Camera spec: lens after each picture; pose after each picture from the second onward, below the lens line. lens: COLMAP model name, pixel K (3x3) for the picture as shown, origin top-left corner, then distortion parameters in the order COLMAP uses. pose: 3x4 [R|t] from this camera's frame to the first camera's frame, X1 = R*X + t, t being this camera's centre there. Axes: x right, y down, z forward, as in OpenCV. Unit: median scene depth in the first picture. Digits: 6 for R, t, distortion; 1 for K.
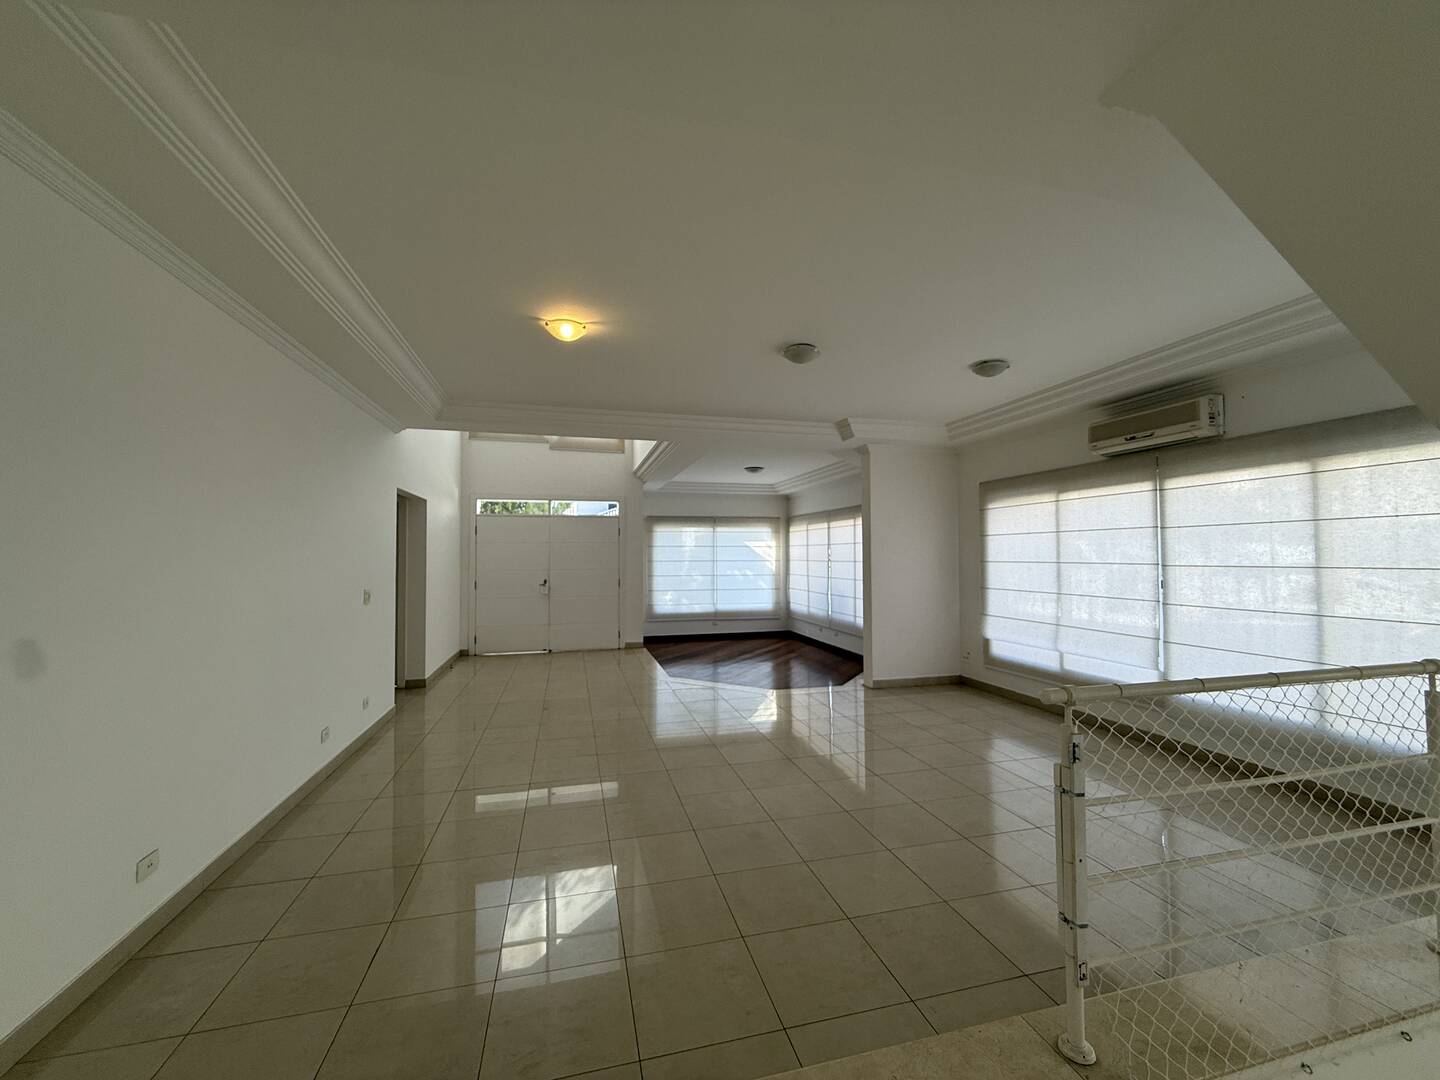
lens RADIAL K [[575.7, 0, 719.1], [0, 575.7, 541.1], [0, 0, 1]] dist [0.003098, 0.000102]
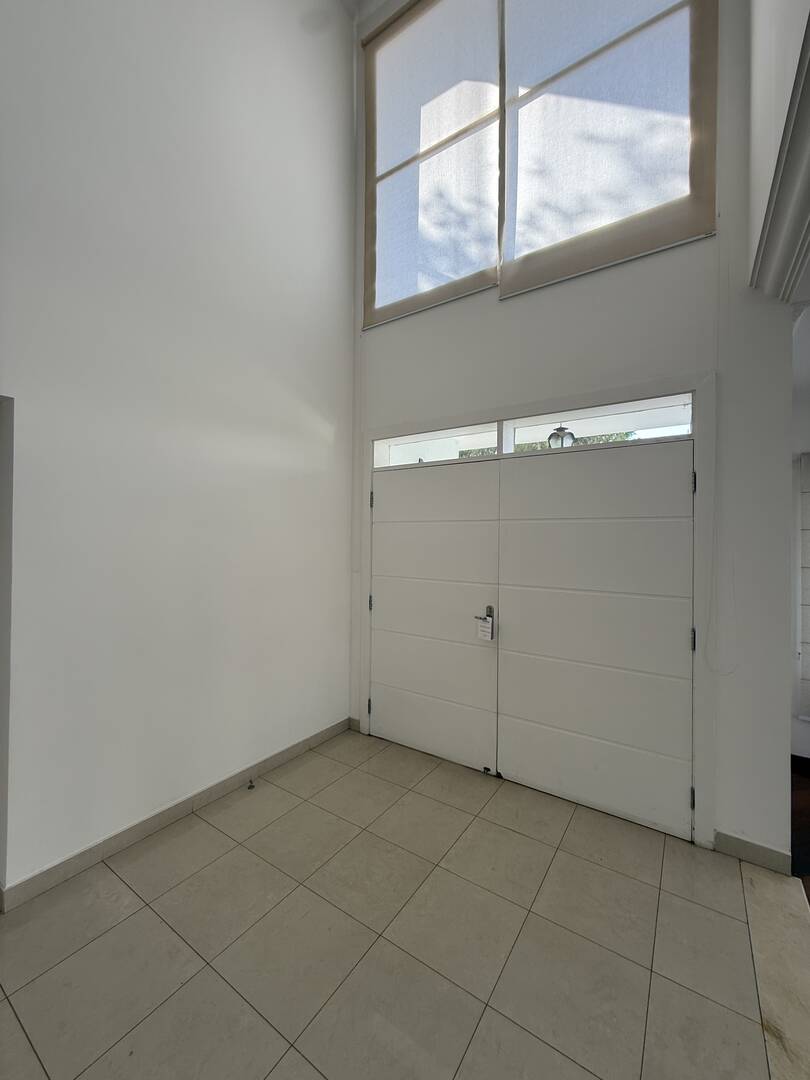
lens RADIAL K [[431.8, 0, 400.4], [0, 431.8, 538.7], [0, 0, 1]] dist [0.003098, 0.000102]
pose [[0.658759, 0.006858, -0.752323, -0.101290], [0.006849, 0.999862, 0.015112, 0.010485], [0.752323, -0.015108, 0.658621, 0.735933]]
